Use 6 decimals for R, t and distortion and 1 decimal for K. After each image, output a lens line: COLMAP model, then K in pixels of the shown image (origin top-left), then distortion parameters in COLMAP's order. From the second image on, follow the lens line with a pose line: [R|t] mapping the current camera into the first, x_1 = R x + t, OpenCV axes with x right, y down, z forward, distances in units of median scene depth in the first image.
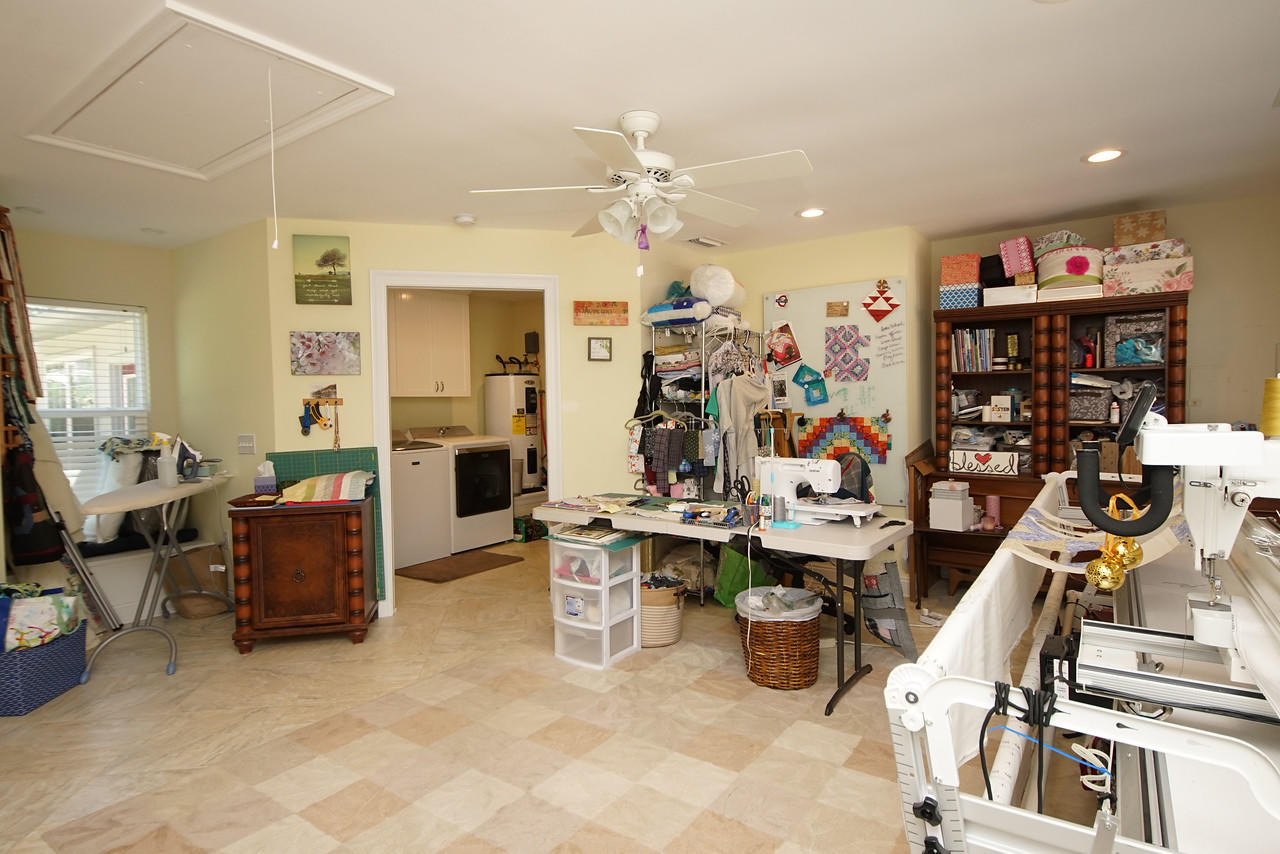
lens RADIAL K [[691.3, 0, 640.6], [0, 691.3, 423.1], [0, 0, 1]] dist [0.018104, -0.019665]
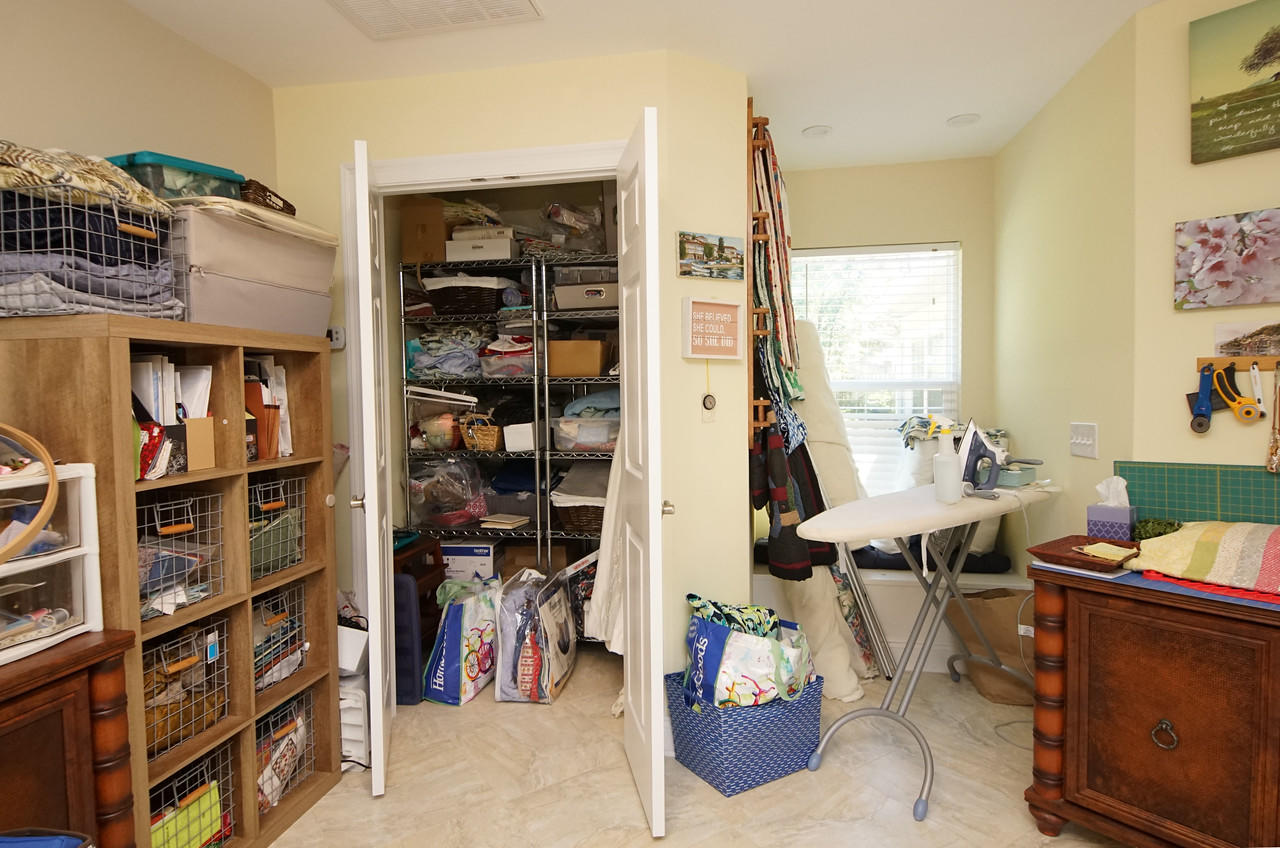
lens RADIAL K [[691.3, 0, 636.7], [0, 691.3, 411.9], [0, 0, 1]] dist [0.018104, -0.019665]
pose [[0.412640, 0.042559, -0.909899, -0.207249], [-0.022870, 0.999077, 0.036359, -0.005918], [0.910607, 0.005806, 0.413233, 0.446331]]
